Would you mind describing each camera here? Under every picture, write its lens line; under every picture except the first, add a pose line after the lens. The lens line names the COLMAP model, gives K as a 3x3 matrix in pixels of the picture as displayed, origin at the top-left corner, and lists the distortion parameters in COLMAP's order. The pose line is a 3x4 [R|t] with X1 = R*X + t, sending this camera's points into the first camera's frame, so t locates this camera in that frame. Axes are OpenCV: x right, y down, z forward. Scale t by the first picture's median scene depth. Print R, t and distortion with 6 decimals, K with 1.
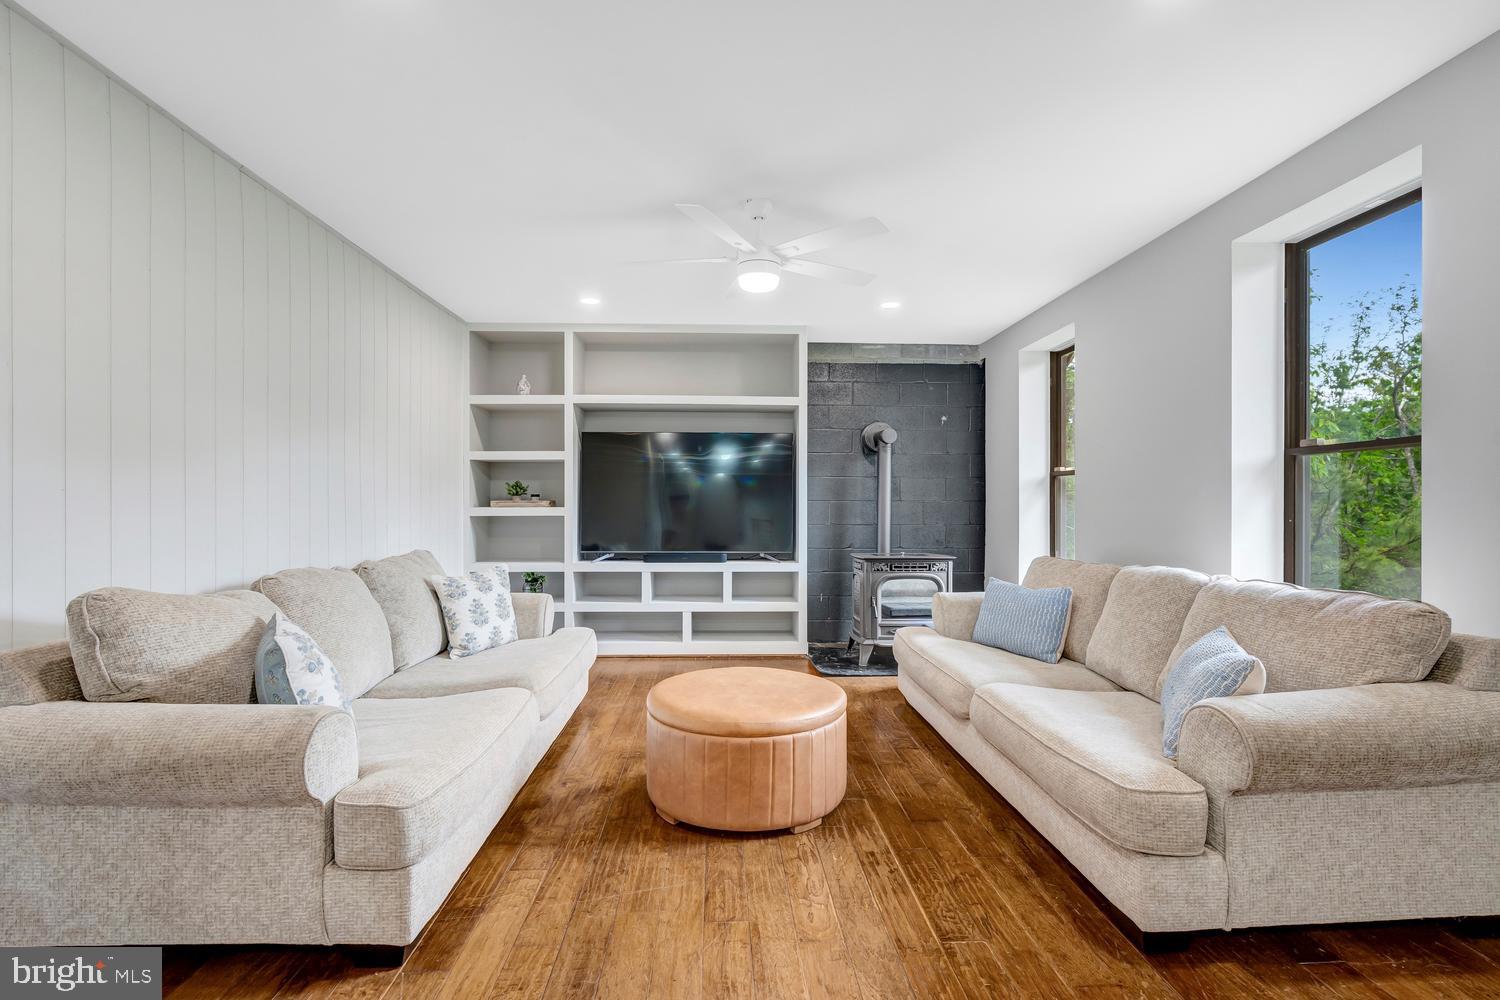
lens RADIAL K [[692.2, 0, 744.9], [0, 692.2, 503.1], [0, 0, 1]] dist [-0.002574, 0.000023]
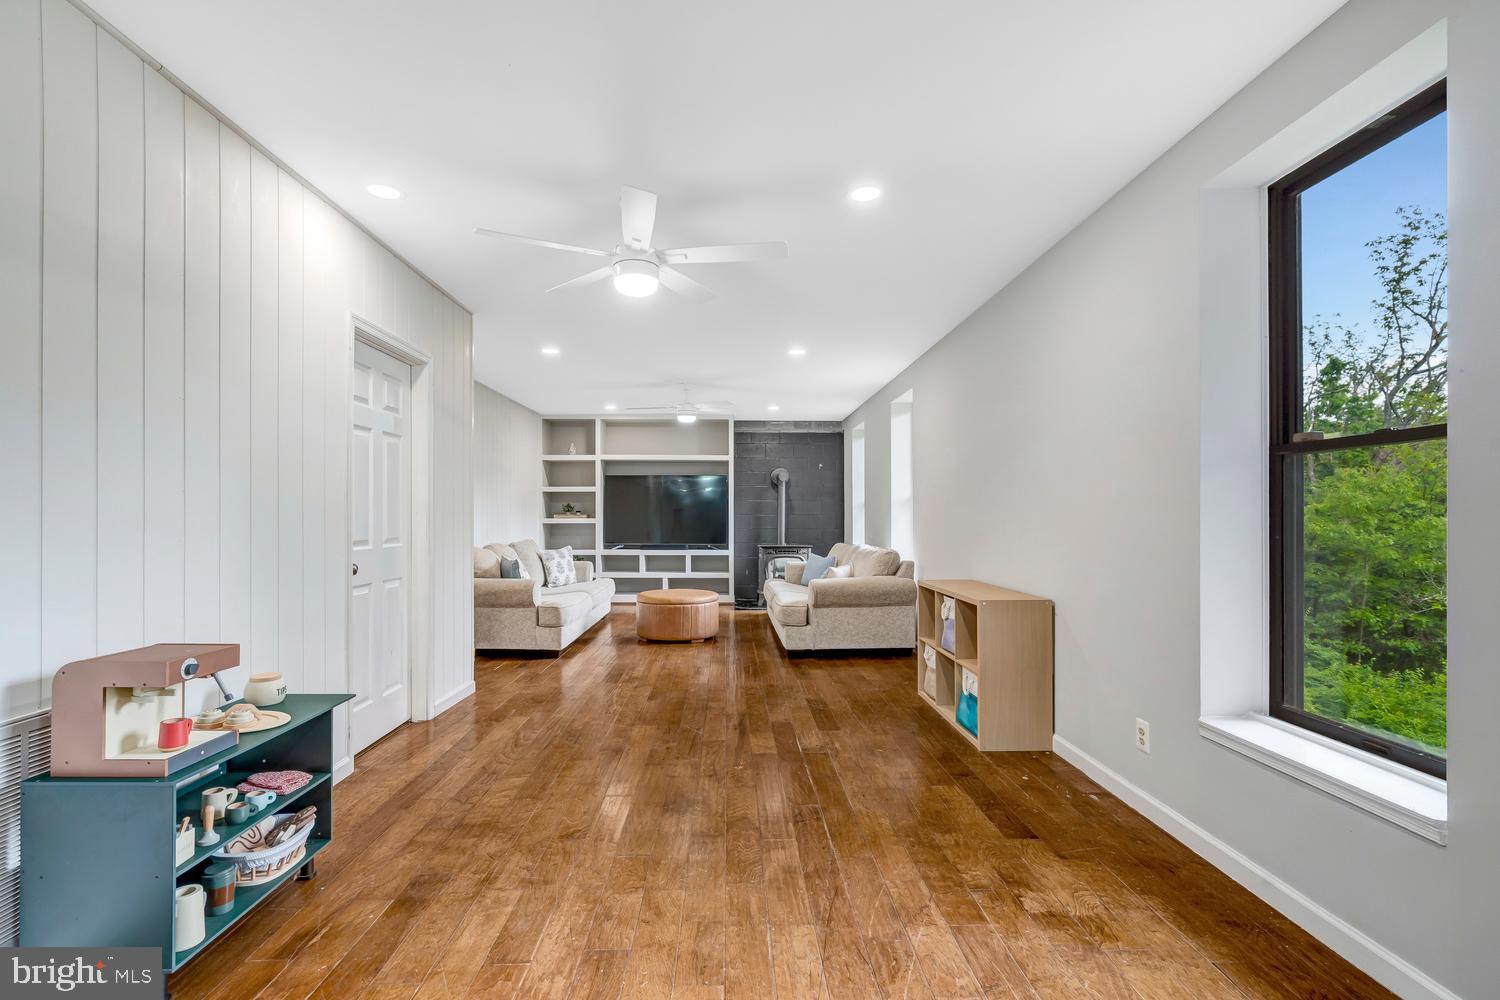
lens RADIAL K [[689.4, 0, 745.0], [0, 689.4, 516.3], [0, 0, 1]] dist [-0.001570, -0.000049]
pose [[0.999889, 0.000393, -0.014875, 0.223551], [-0.000362, 0.999998, 0.002050, -0.005073], [0.014876, -0.002044, 0.999887, -1.149602]]
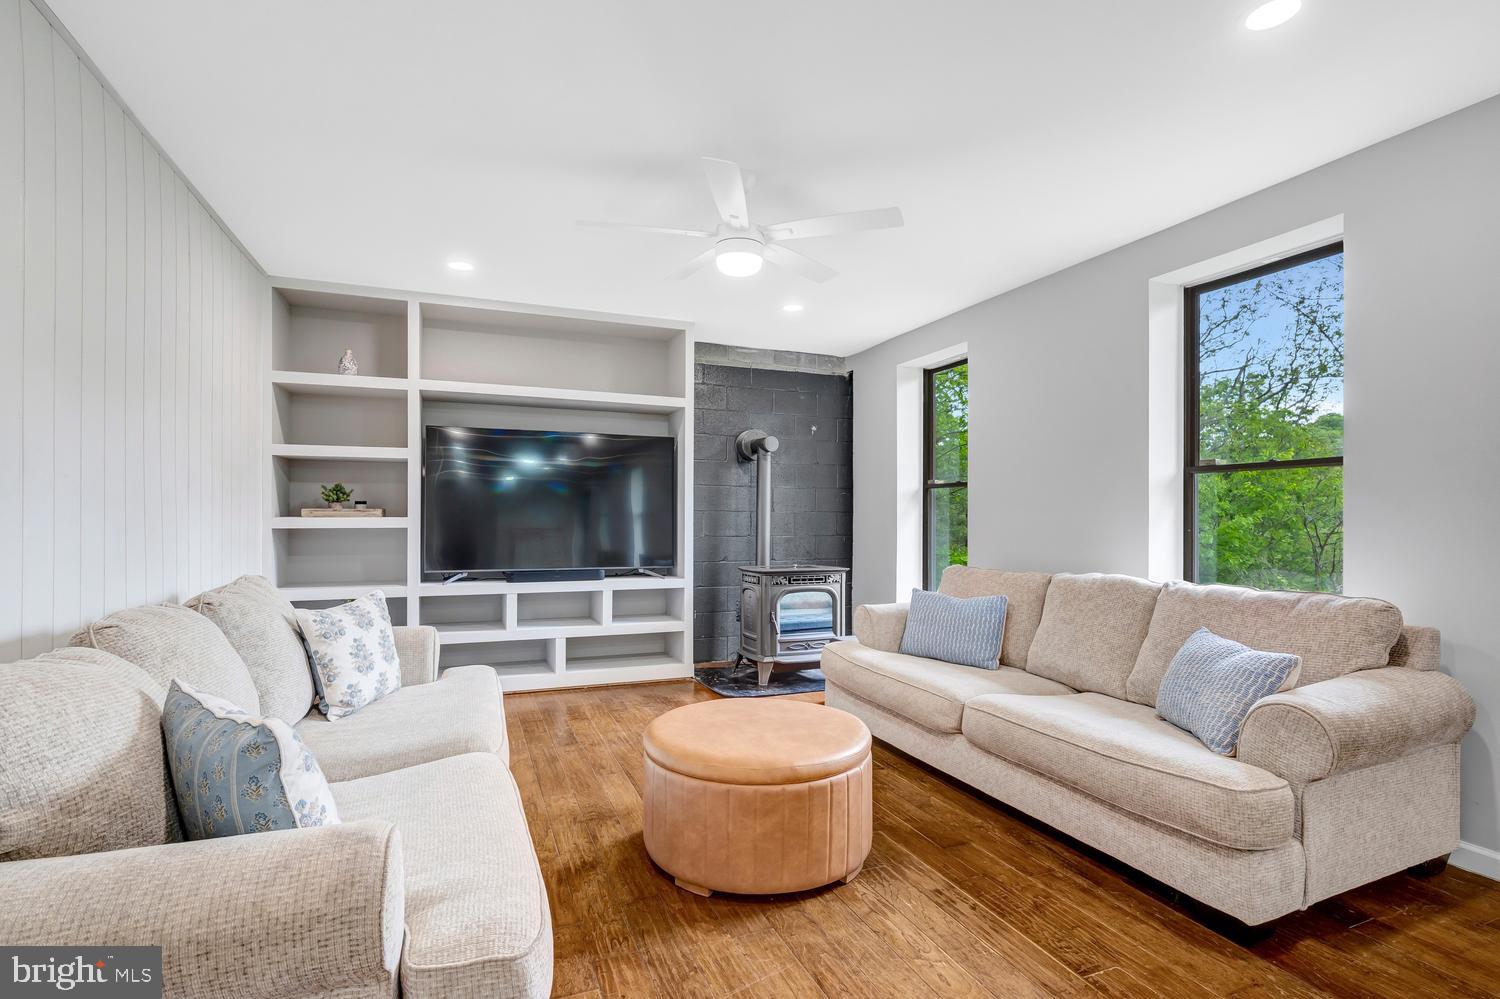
lens RADIAL K [[709.3, 0, 743.2], [0, 709.3, 513.1], [0, 0, 1]] dist [-0.003318, 0.000026]
pose [[0.941379, 0.003767, 0.337331, -0.260327], [-0.003503, 0.999993, -0.001391, 0.001115], [-0.337333, 0.000128, 0.941385, 0.131448]]
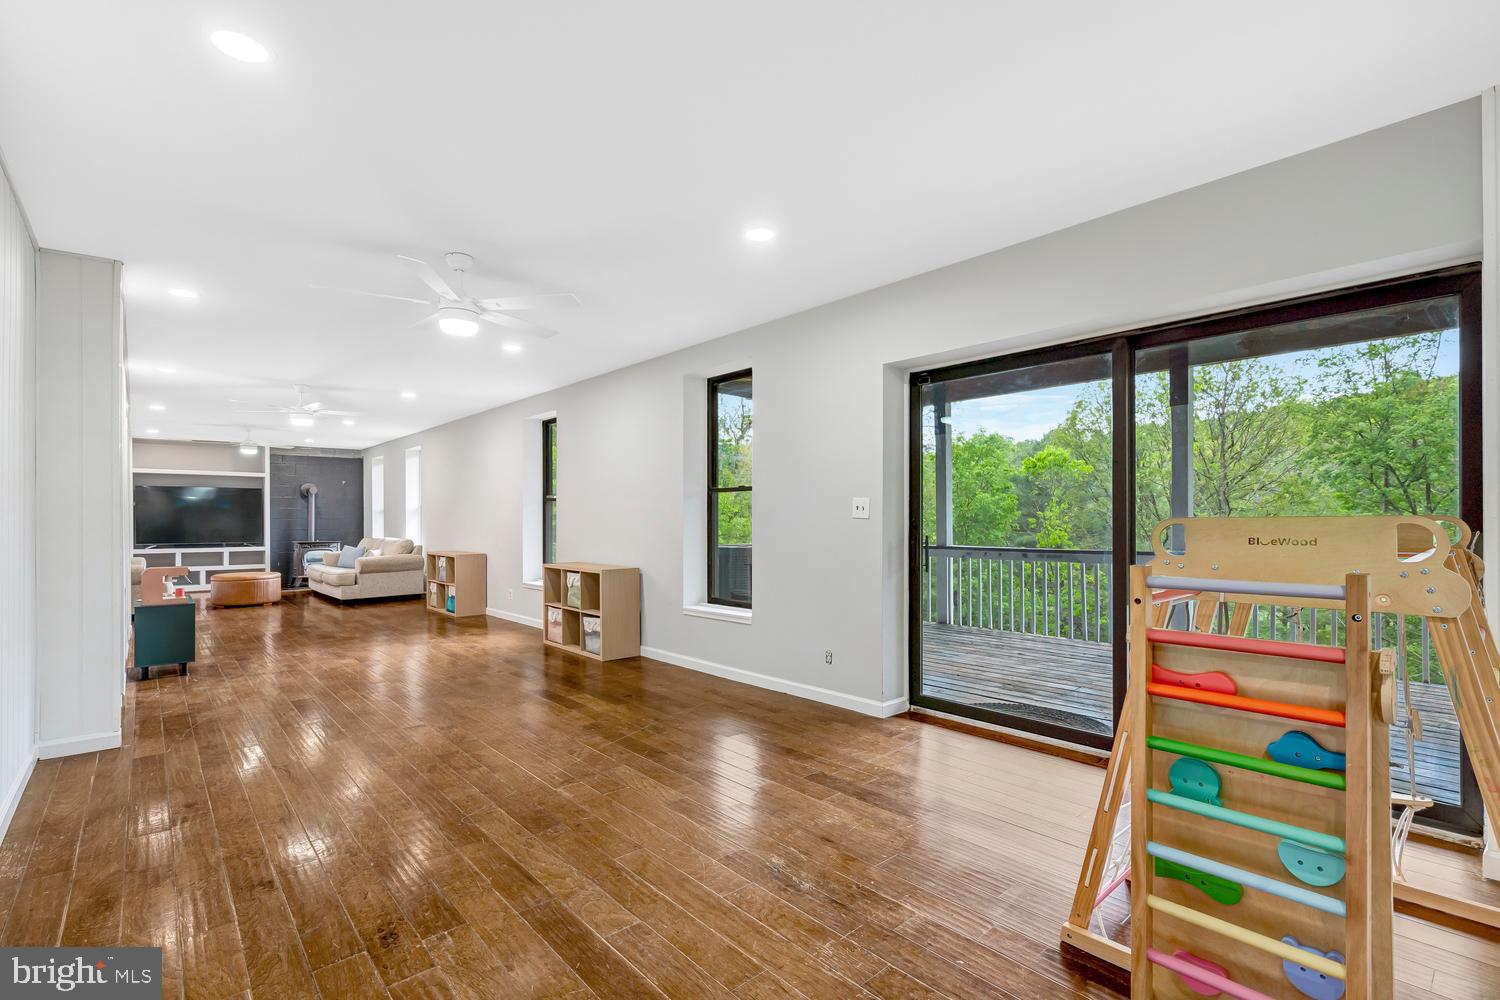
lens RADIAL K [[689.4, 0, 745.0], [0, 689.4, 516.3], [0, 0, 1]] dist [-0.001570, -0.000049]
pose [[0.775900, -0.001922, 0.630853, -0.195538], [0.001919, 0.999998, 0.000686, -0.017640], [-0.630853, 0.000678, 0.775902, -2.687818]]
